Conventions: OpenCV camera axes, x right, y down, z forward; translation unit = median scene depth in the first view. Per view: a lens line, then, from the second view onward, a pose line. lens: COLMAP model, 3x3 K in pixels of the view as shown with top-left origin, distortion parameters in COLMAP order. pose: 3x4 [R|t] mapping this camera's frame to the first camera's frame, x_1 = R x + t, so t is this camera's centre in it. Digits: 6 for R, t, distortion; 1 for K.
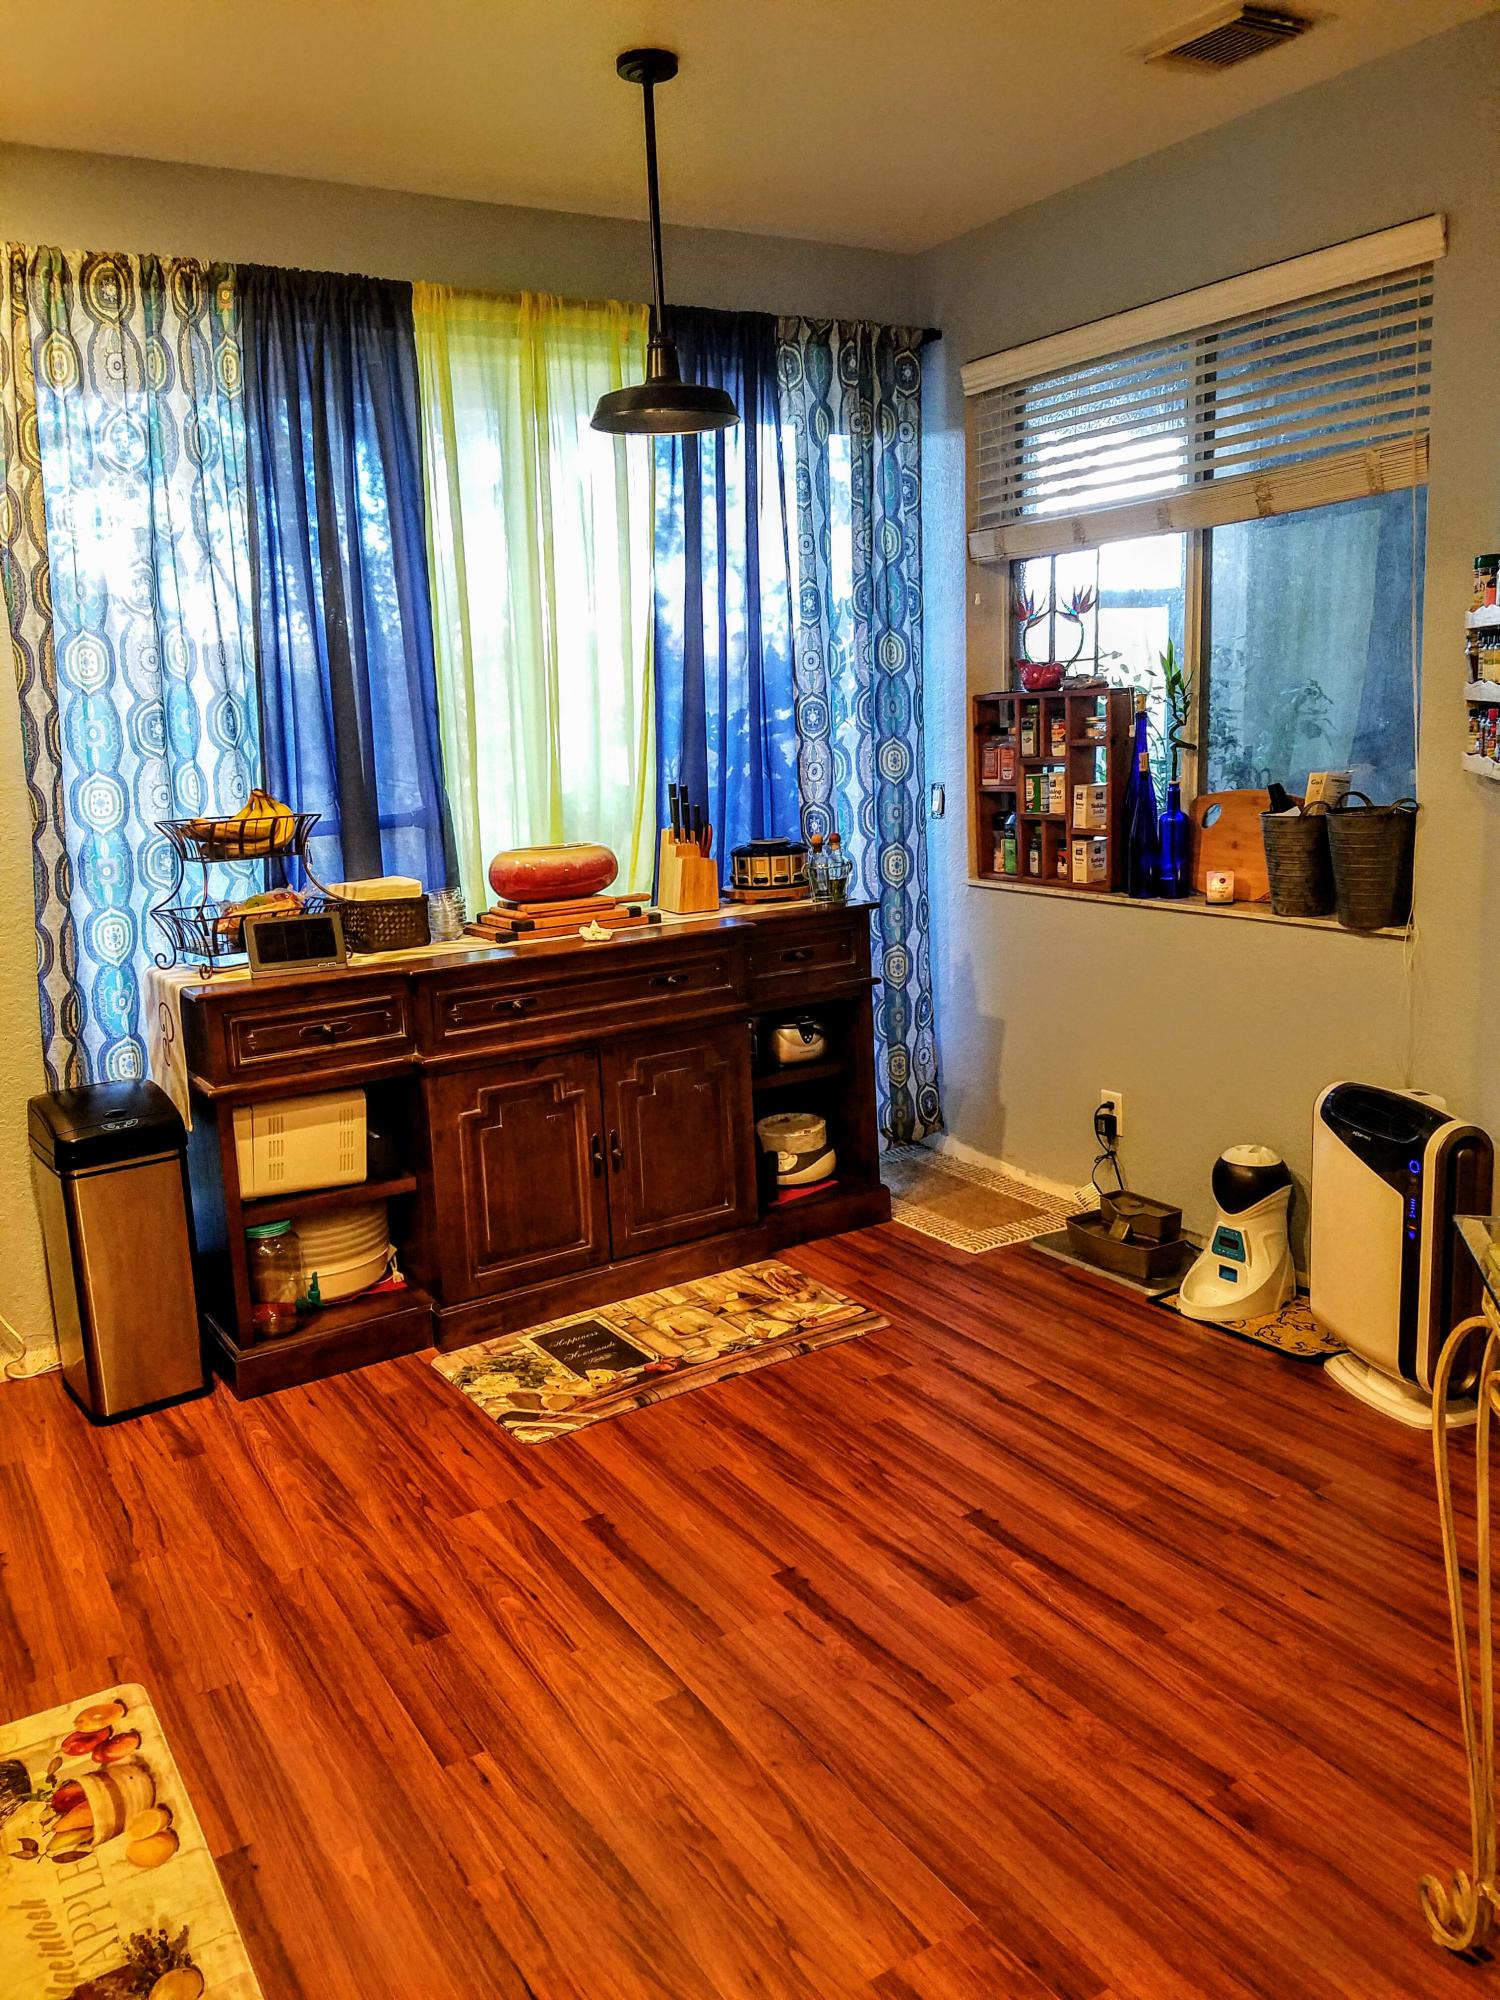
lens RADIAL K [[1562.8, 0, 725.1], [0, 1562.8, 999.2], [0, 0, 1]] dist [0.234138, -0.452327]
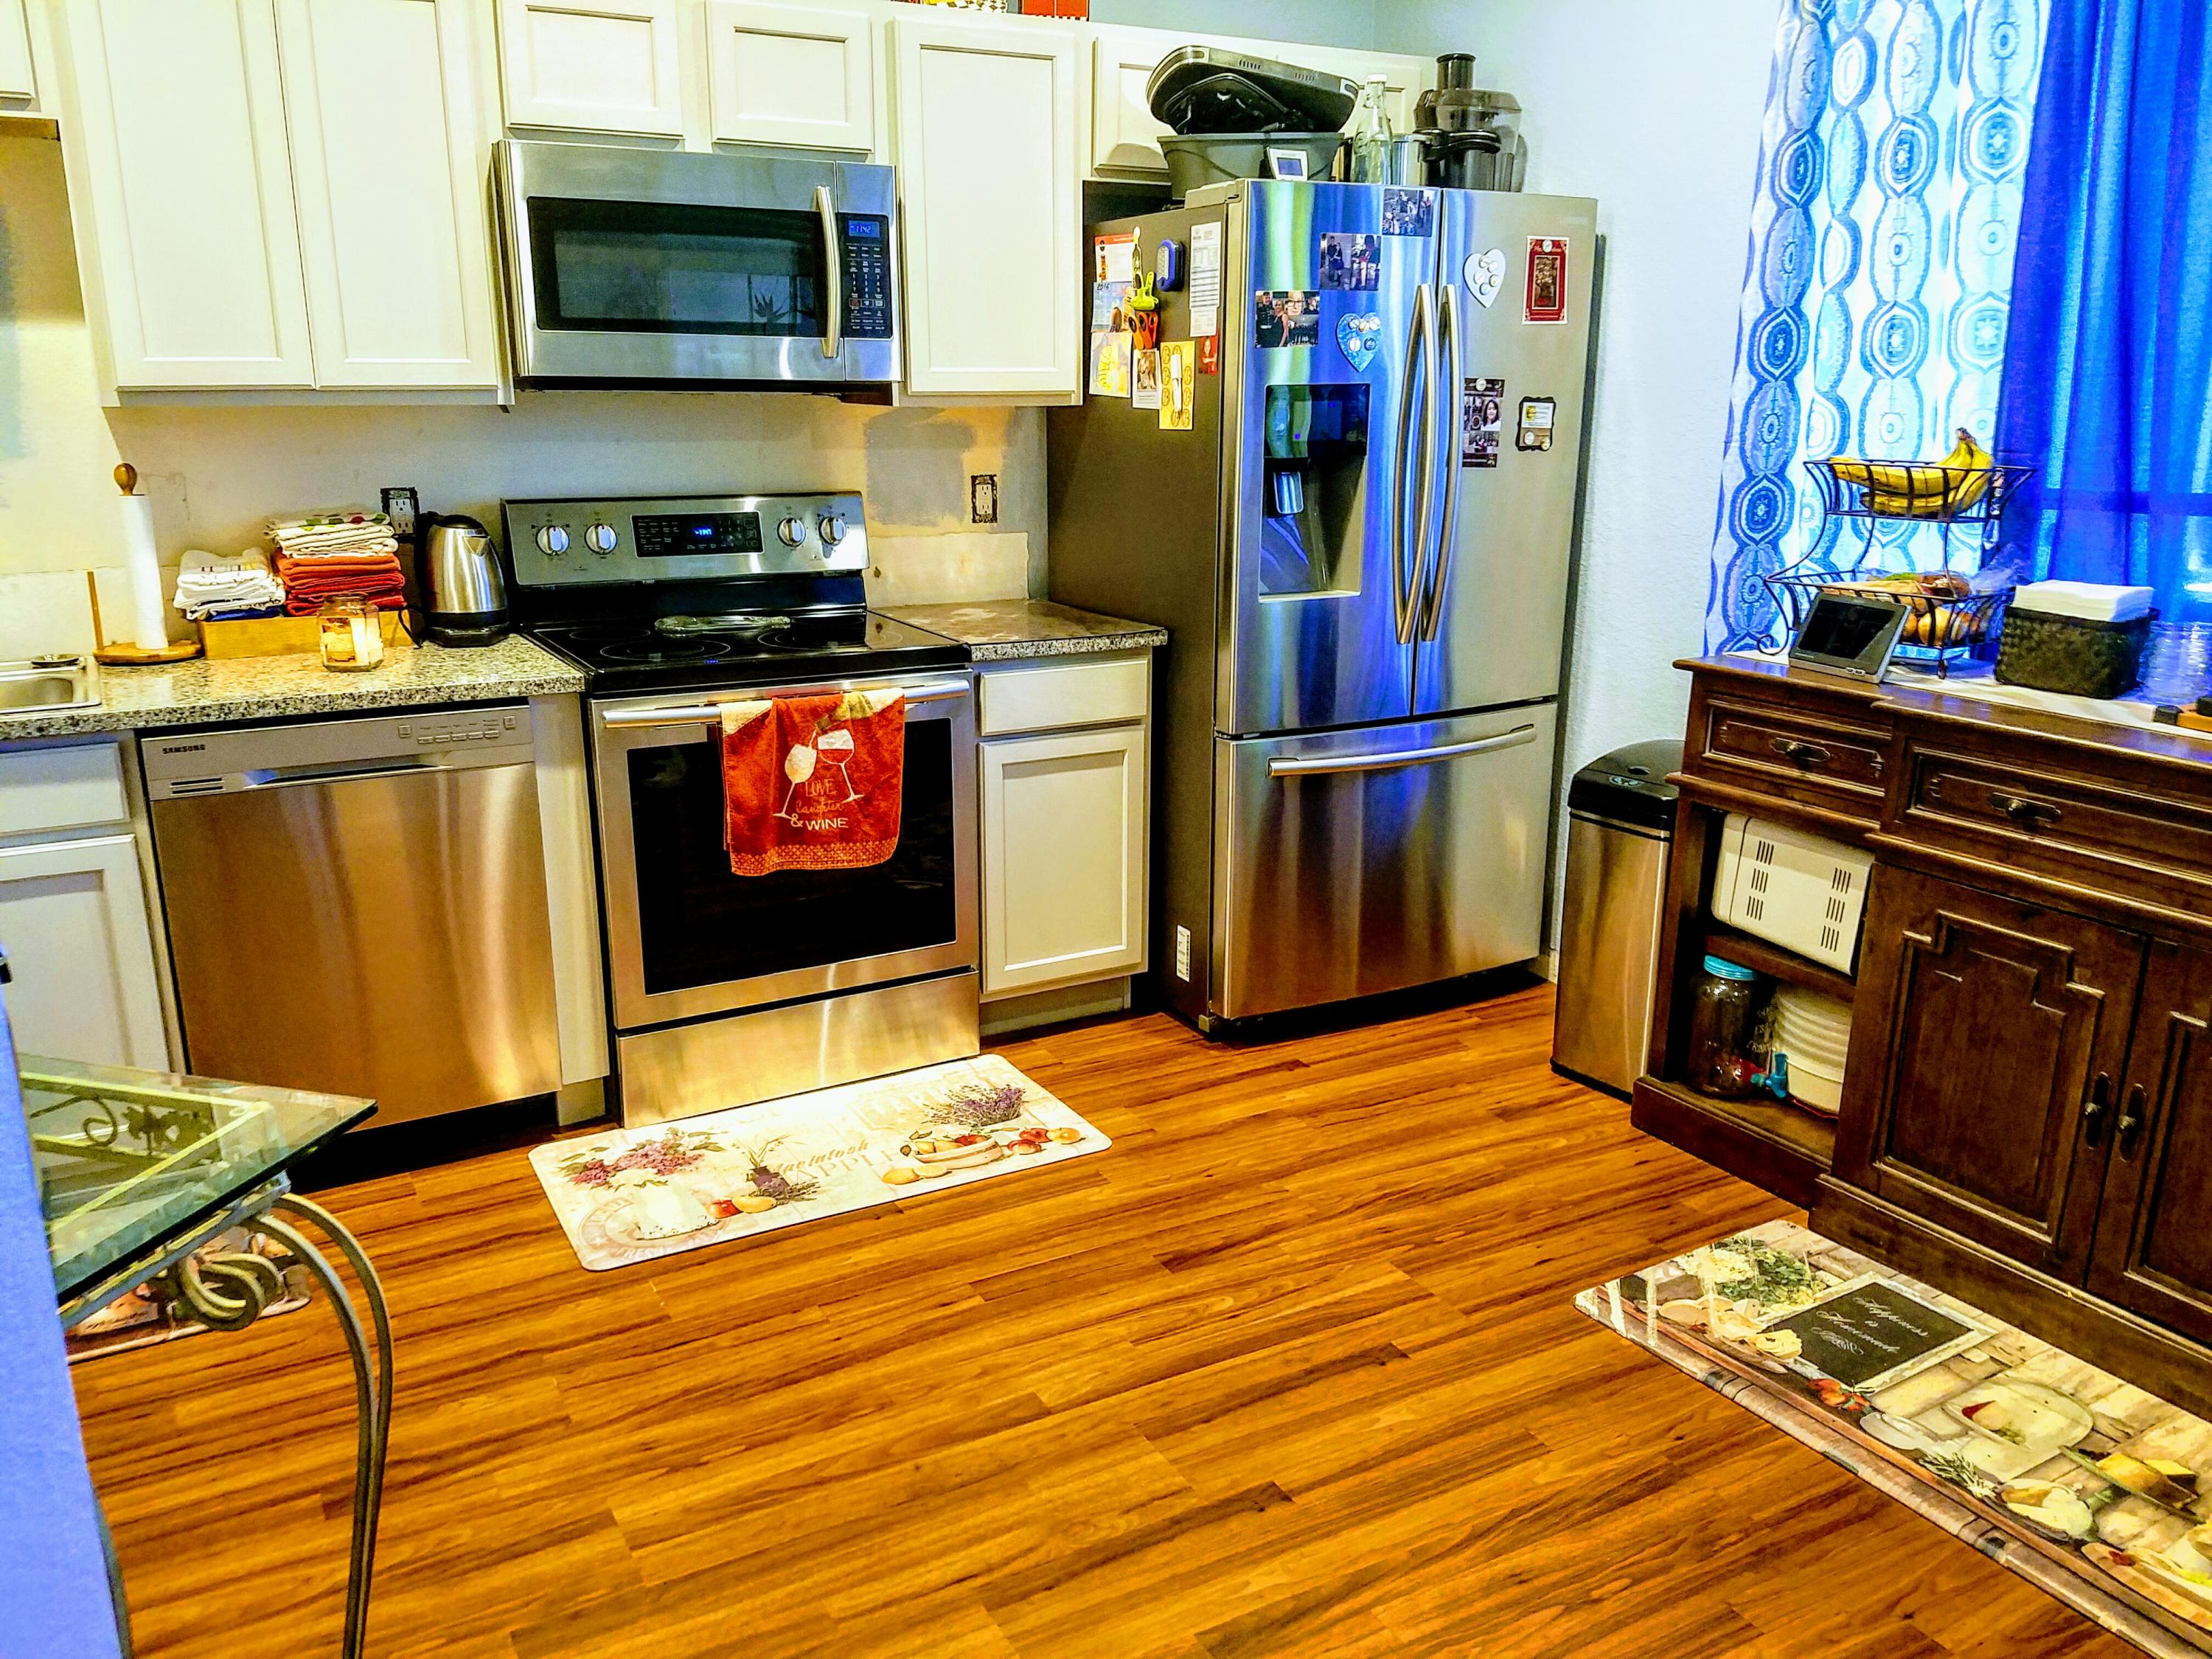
lens RADIAL K [[1706.7, 0, 1057.9], [0, 1706.7, 853.5], [0, 0, 1]] dist [0.196924, -0.323122]
pose [[-0.048203, 0.314685, -0.947972, 0.594767], [-0.194031, 0.928046, 0.317936, -0.136440], [0.979810, 0.199261, 0.016323, 0.665205]]
